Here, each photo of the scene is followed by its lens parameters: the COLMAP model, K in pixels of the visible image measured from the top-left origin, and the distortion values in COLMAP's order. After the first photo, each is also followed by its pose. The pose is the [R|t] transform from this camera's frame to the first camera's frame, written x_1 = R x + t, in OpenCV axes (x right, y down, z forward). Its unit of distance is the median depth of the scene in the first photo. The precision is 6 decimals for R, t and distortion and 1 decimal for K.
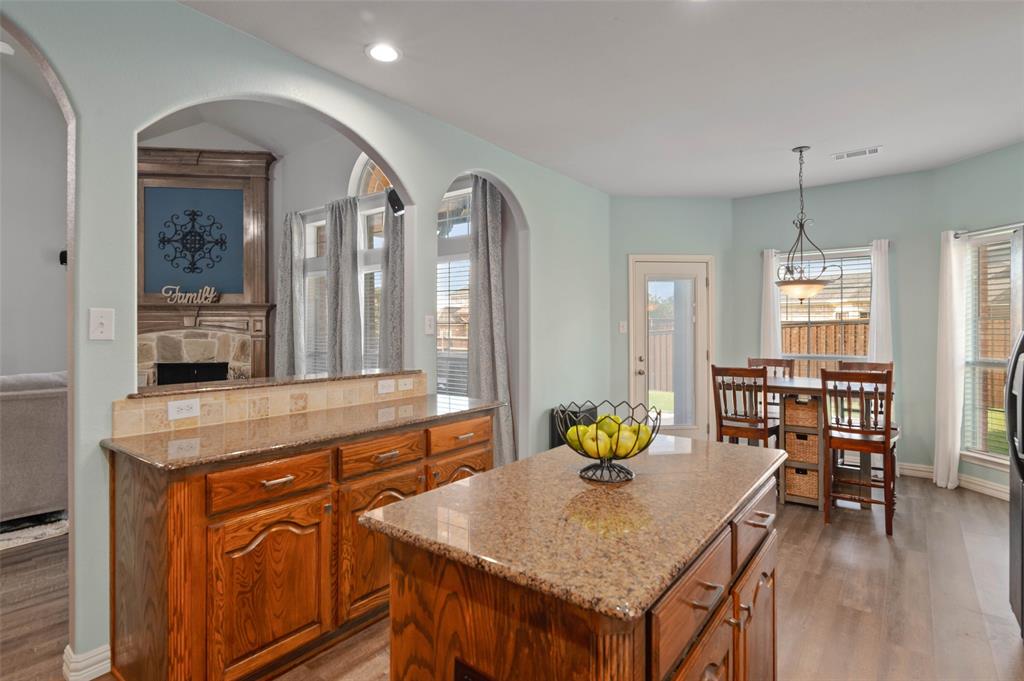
lens RADIAL K [[521.7, 0, 509.2], [0, 521.7, 331.6], [0, 0, 1]] dist [-0.002059, -0.000447]
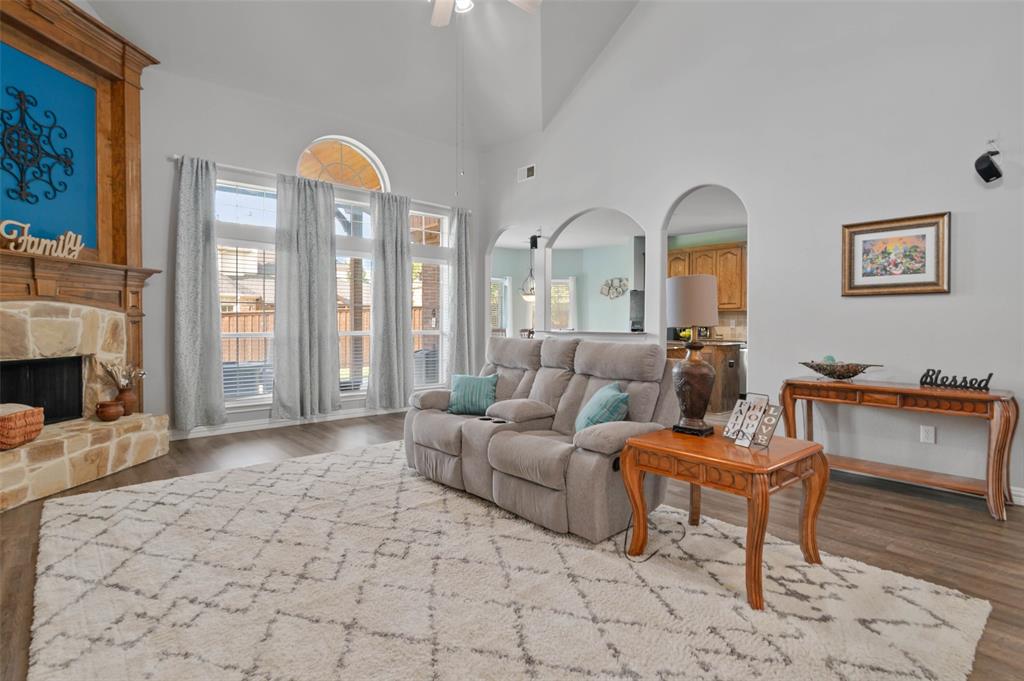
lens RADIAL K [[519.0, 0, 512.6], [0, 519.0, 326.8], [0, 0, 1]] dist [-0.000780, -0.000887]
pose [[0.200123, -0.003265, 0.979765, -1.066574], [-0.000231, 0.999994, 0.003379, 0.022492], [-0.979771, -0.000903, 0.200122, 0.368197]]
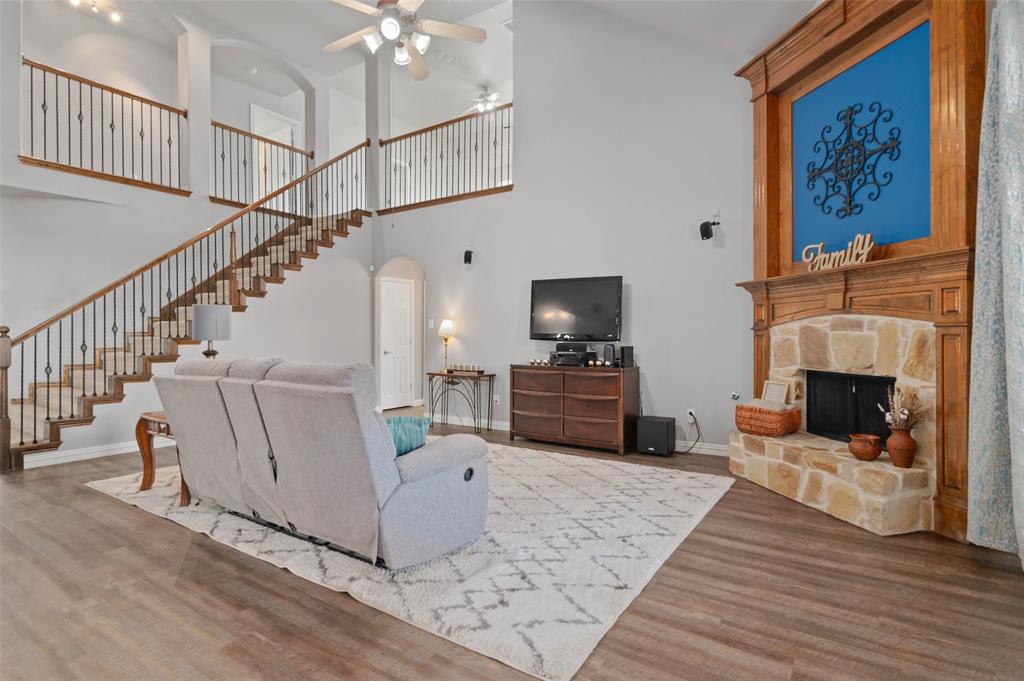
lens RADIAL K [[519.0, 0, 512.6], [0, 519.0, 326.8], [0, 0, 1]] dist [-0.000780, -0.000887]
pose [[0.058829, -0.011806, -0.998198, -0.061767], [-0.000940, 0.999929, -0.011882, 0.016502], [0.998268, 0.001637, 0.058814, 0.604289]]
